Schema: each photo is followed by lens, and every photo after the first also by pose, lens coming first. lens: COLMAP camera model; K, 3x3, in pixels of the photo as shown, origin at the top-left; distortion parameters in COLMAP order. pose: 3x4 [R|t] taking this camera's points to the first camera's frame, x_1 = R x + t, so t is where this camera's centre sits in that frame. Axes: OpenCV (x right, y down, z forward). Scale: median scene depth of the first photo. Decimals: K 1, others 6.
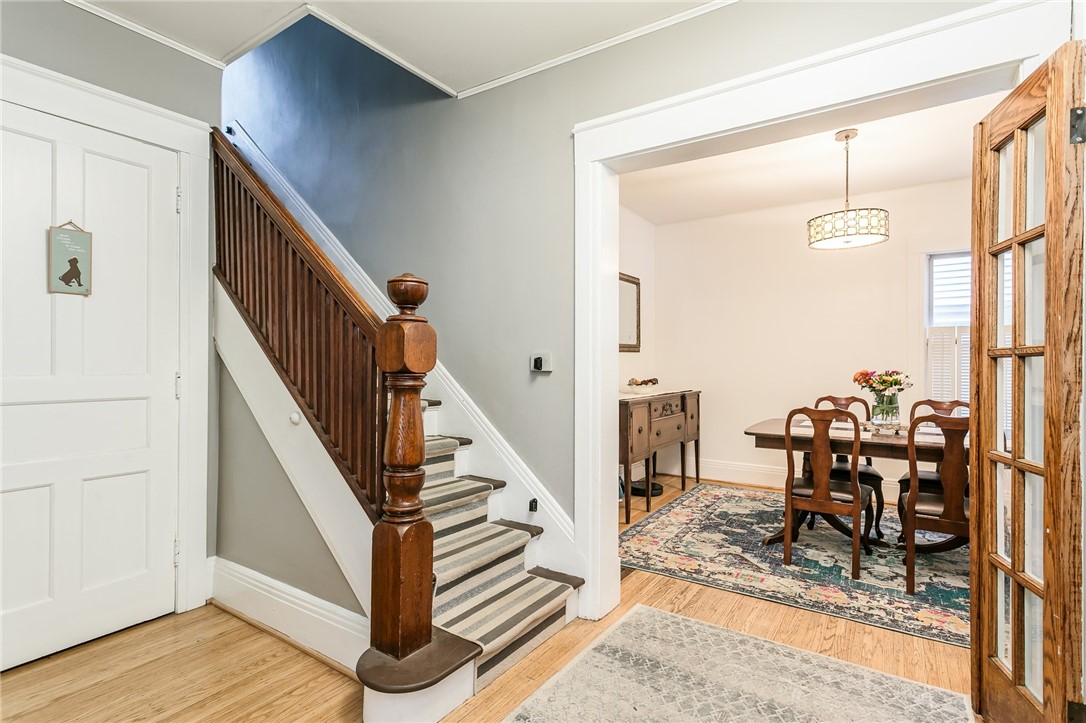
lens RADIAL K [[518.3, 0, 540.3], [0, 518.3, 364.3], [0, 0, 1]] dist [0.002806, 0.000566]
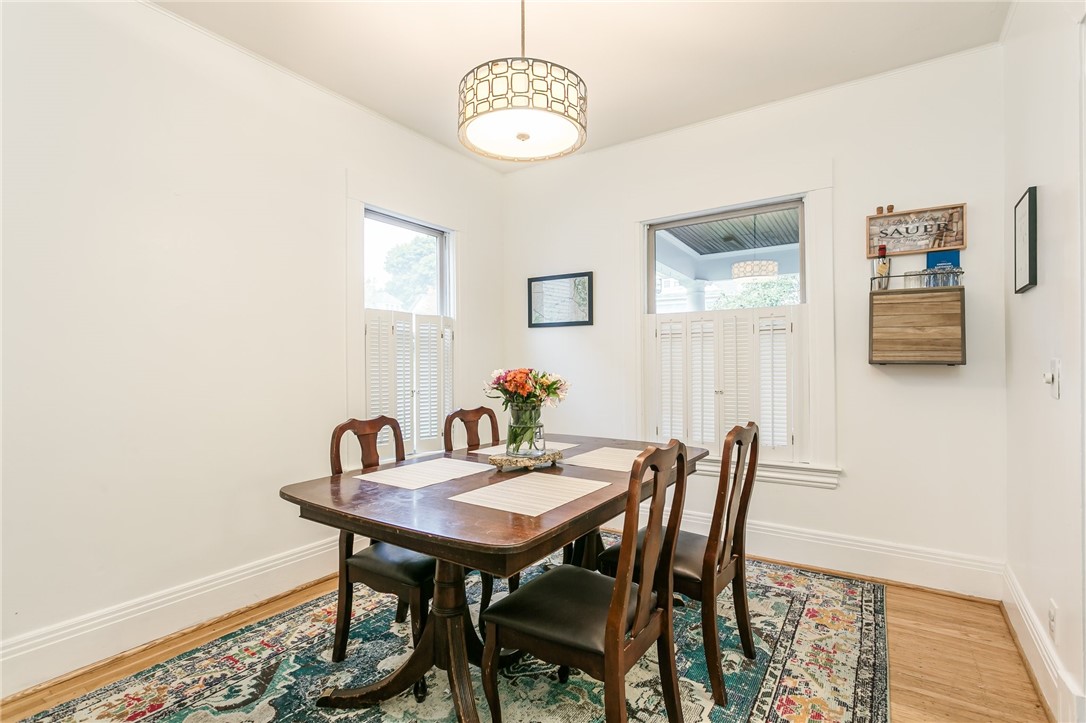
lens RADIAL K [[520.0, 0, 545.2], [0, 520.0, 368.2], [0, 0, 1]] dist [0.000767, 0.000180]
pose [[-0.007820, -0.012421, 0.999892, 0.033184], [0.002924, 0.999918, 0.012444, 0.003190], [-0.999965, 0.003021, -0.007783, 0.755916]]
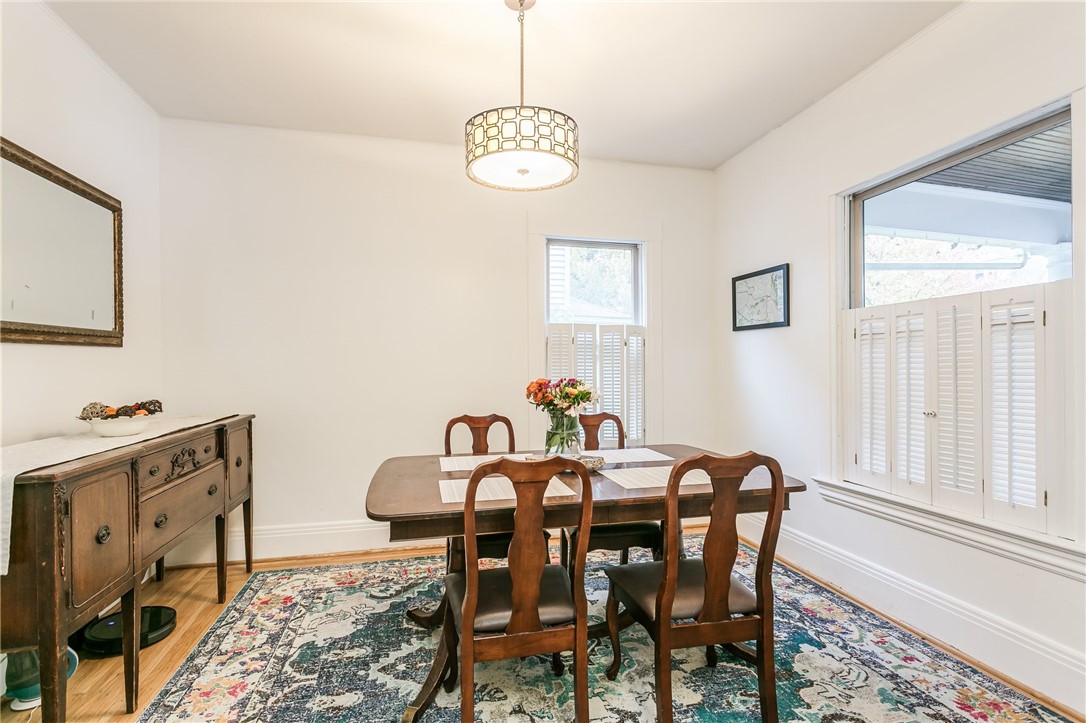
lens RADIAL K [[518.3, 0, 540.3], [0, 518.3, 364.3], [0, 0, 1]] dist [0.002806, 0.000566]
pose [[0.678280, -0.004259, 0.734791, 0.117194], [0.004346, 0.999989, 0.001785, -0.005892], [-0.734791, 0.001983, 0.678291, 0.435032]]
